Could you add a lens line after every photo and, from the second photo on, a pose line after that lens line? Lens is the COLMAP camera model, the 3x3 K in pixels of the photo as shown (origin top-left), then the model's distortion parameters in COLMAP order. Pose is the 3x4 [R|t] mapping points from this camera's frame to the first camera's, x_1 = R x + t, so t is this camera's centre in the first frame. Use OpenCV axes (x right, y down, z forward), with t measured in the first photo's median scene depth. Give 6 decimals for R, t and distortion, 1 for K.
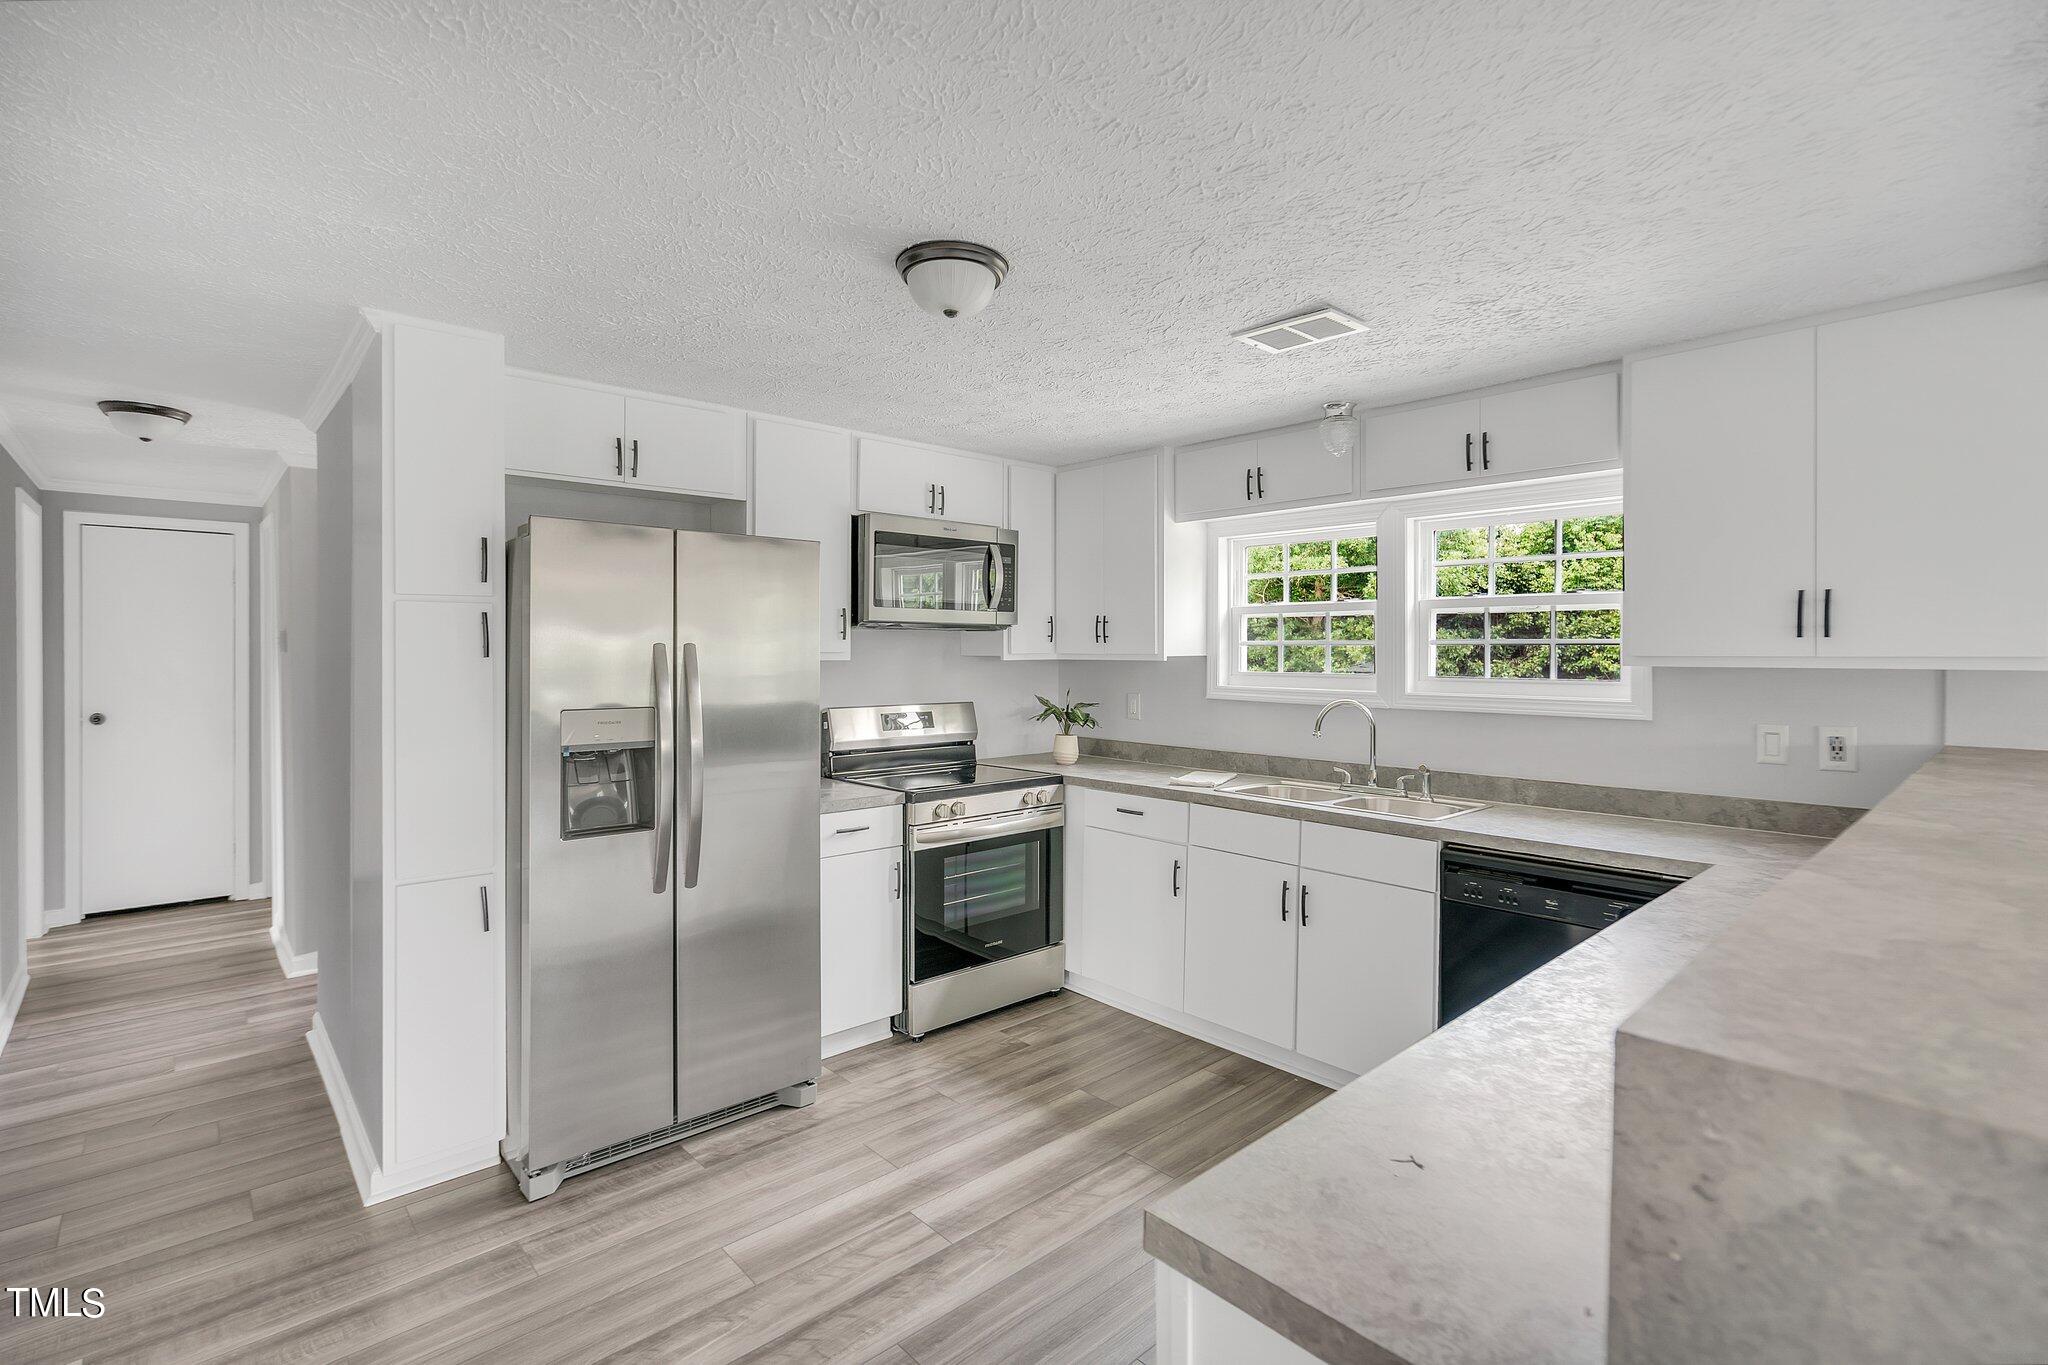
lens RADIAL K [[953.1, 0, 1020.2], [0, 953.1, 653.2], [0, 0, 1]] dist [0.001326, 0.000103]
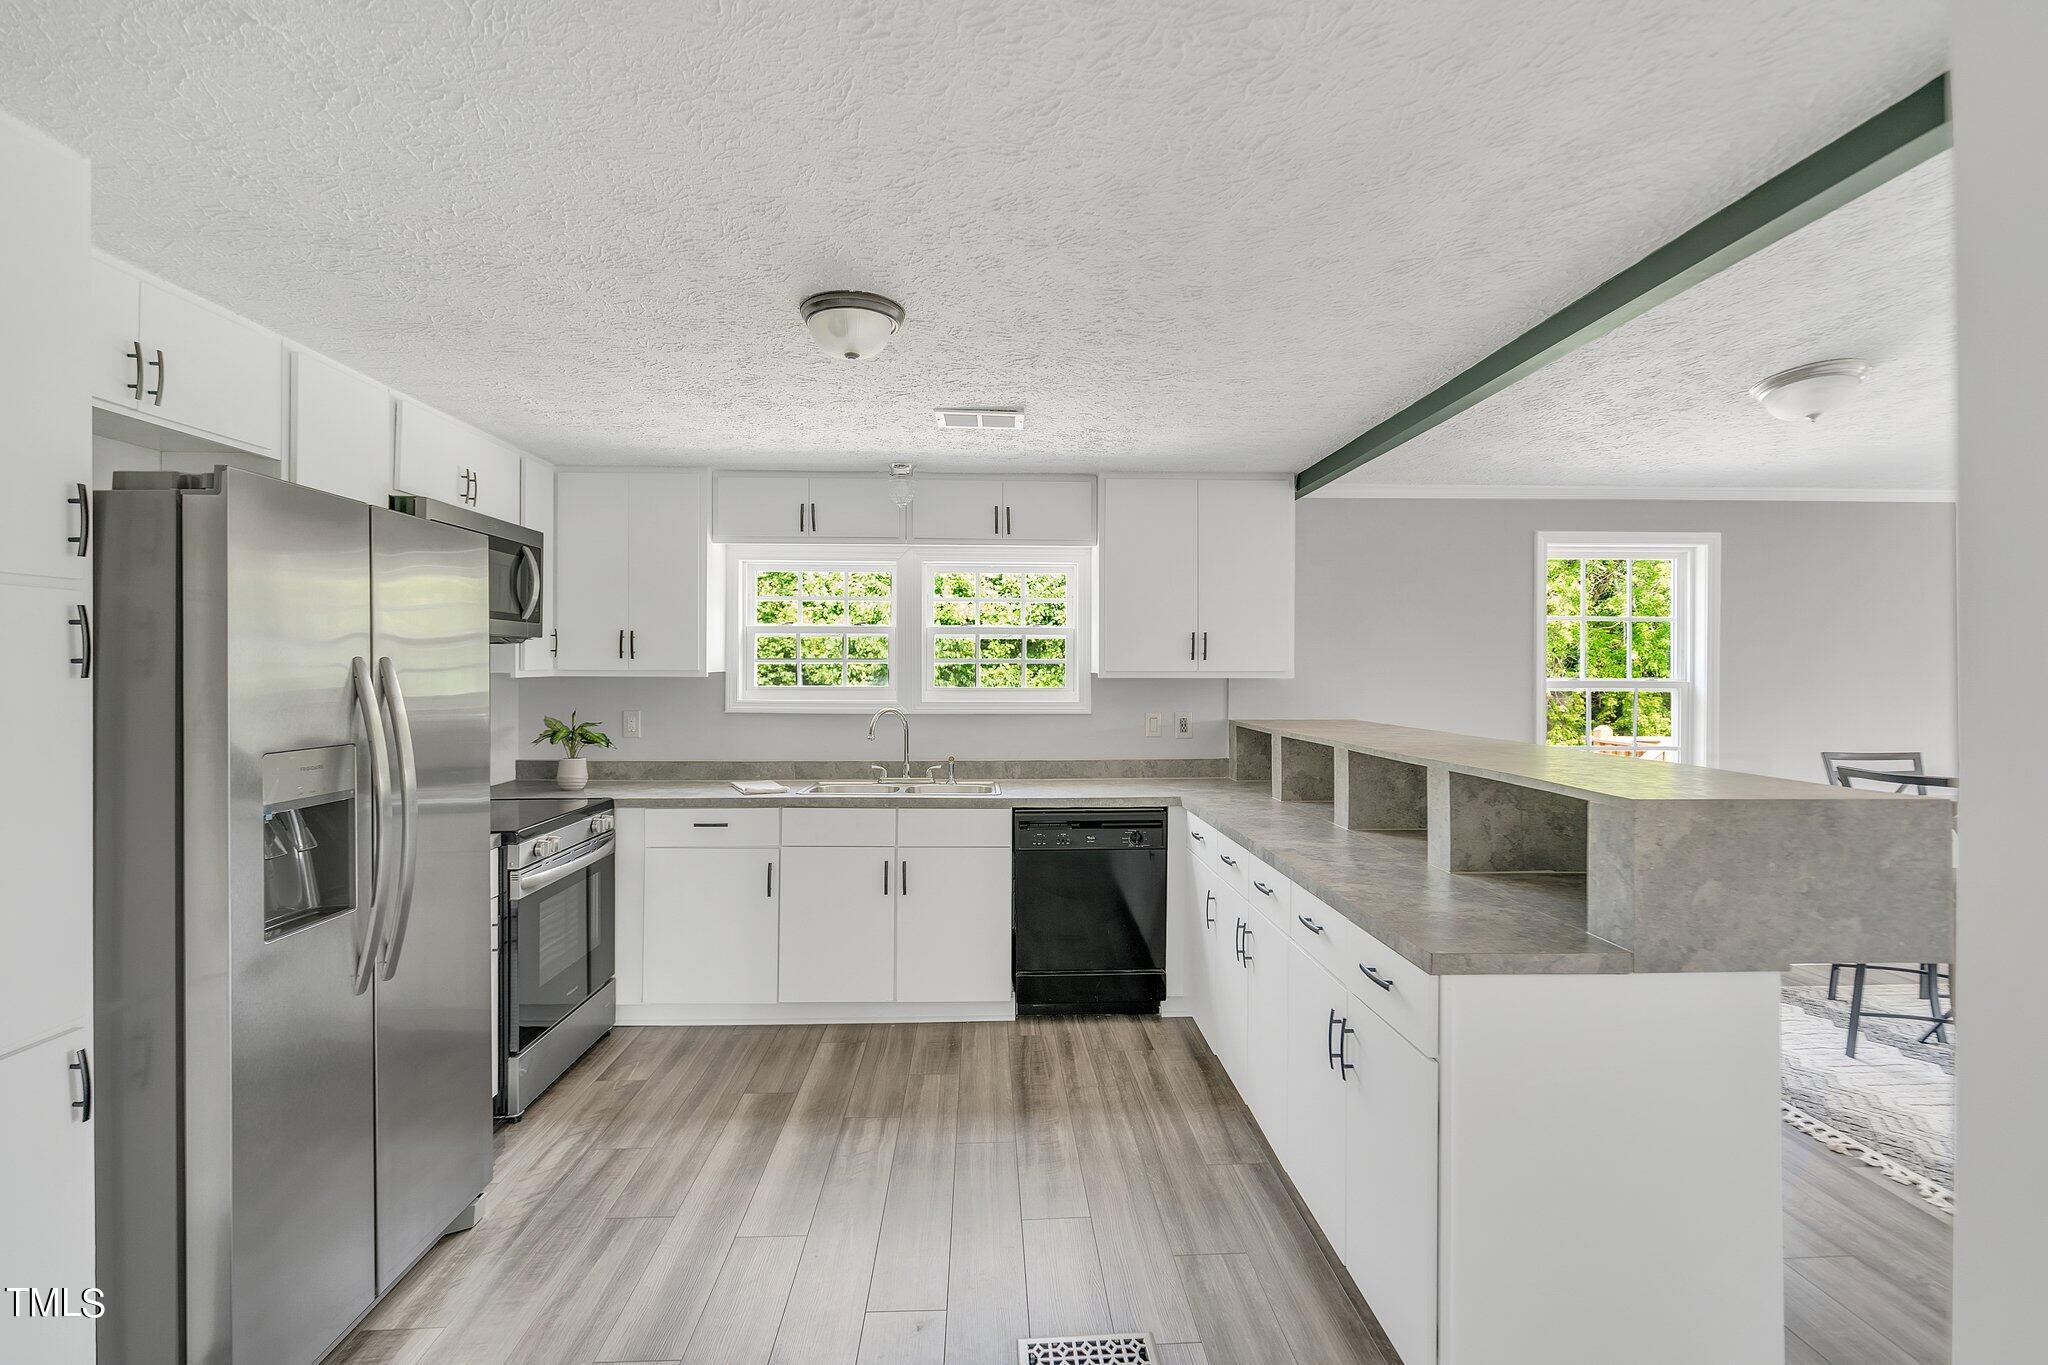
lens RADIAL K [[957.0, 0, 1019.1], [0, 957.0, 662.1], [0, 0, 1]] dist [-0.000461, 0.000170]
pose [[0.638001, 0.005606, 0.770015, -0.510082], [-0.000085, 0.999974, -0.007210, -0.000429], [-0.770035, 0.004535, 0.637985, 0.104640]]
